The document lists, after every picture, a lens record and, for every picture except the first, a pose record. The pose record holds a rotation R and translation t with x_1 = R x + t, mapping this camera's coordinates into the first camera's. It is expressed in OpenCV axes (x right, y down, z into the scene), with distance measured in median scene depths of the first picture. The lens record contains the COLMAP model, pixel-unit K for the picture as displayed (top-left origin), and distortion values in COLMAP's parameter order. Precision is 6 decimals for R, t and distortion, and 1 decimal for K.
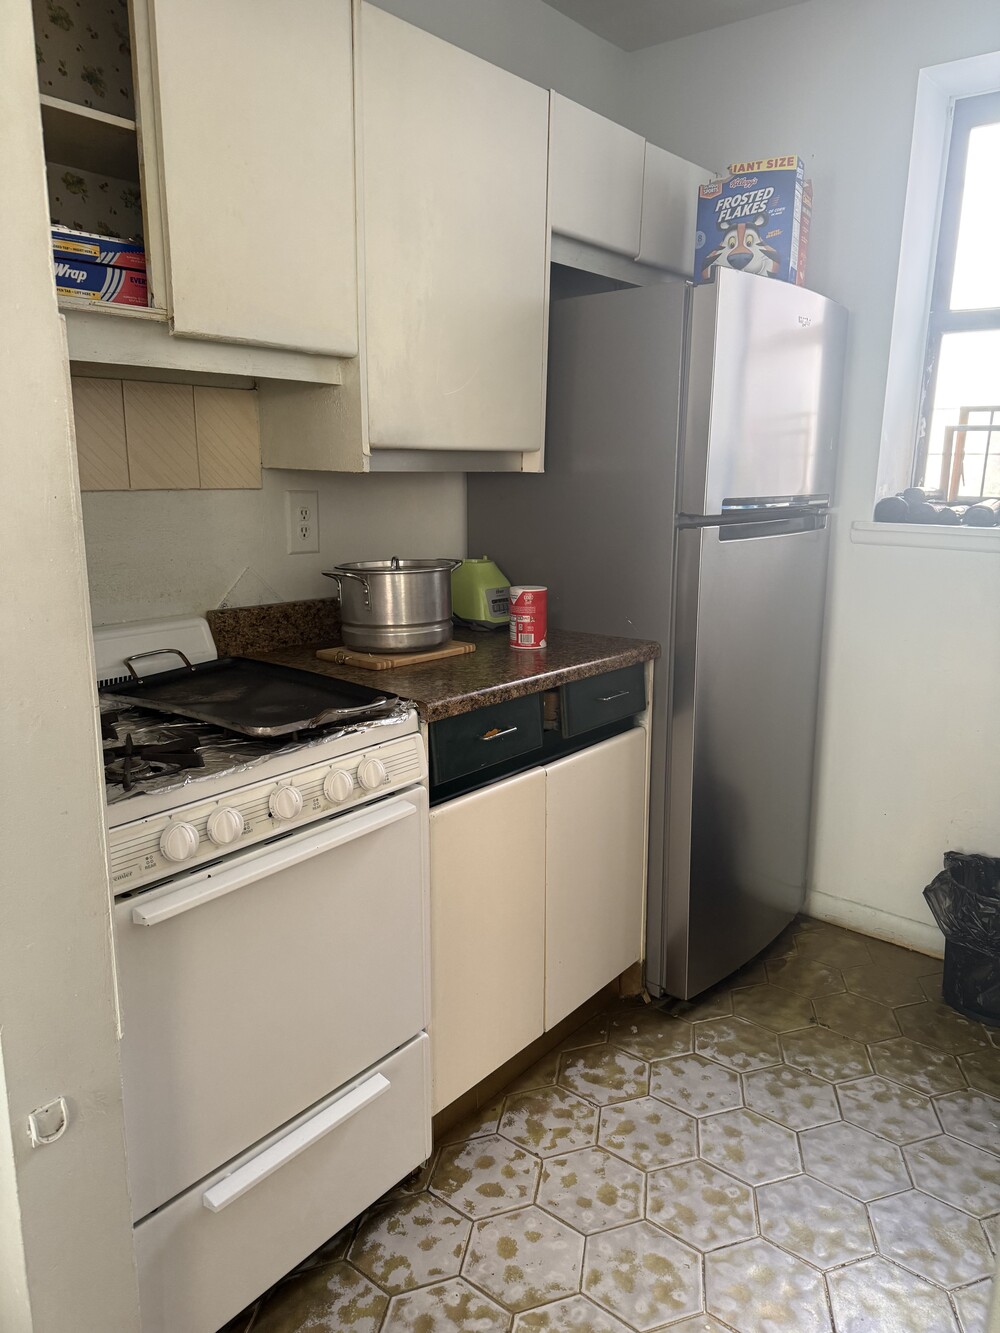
lens RADIAL K [[939.7, 0, 500.9], [0, 939.7, 665.1], [0, 0, 1]] dist [0.005051, 0.003149]
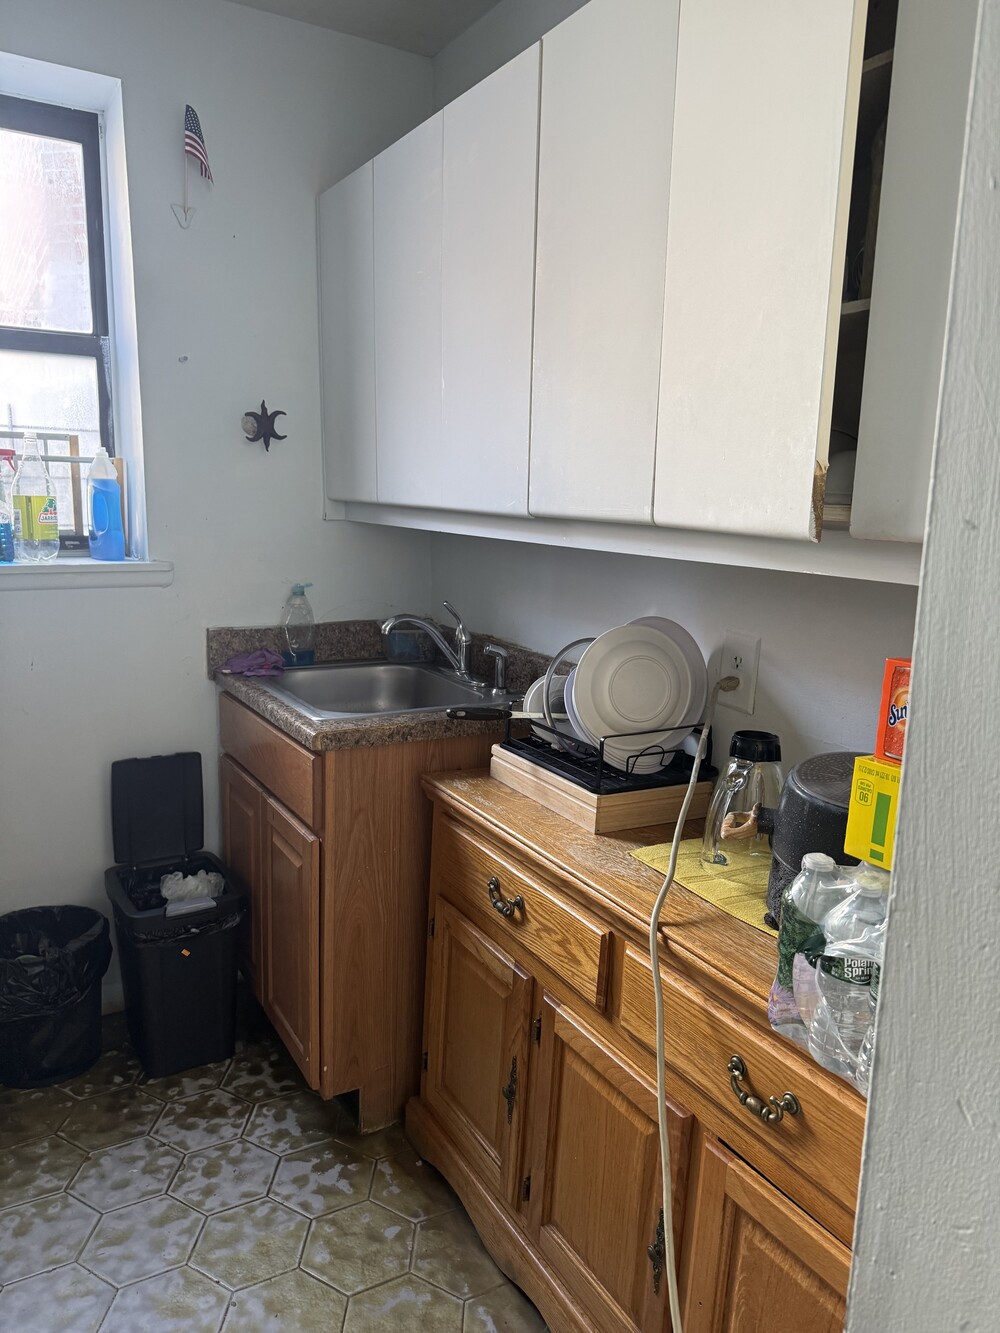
lens RADIAL K [[939.7, 0, 499.7], [0, 939.7, 668.3], [0, 0, 1]] dist [0.005051, 0.003149]
pose [[0.338119, -0.172642, 0.925133, -0.168627], [0.172835, 0.977701, 0.119284, -0.077644], [-0.925096, 0.119563, 0.360418, 0.225164]]
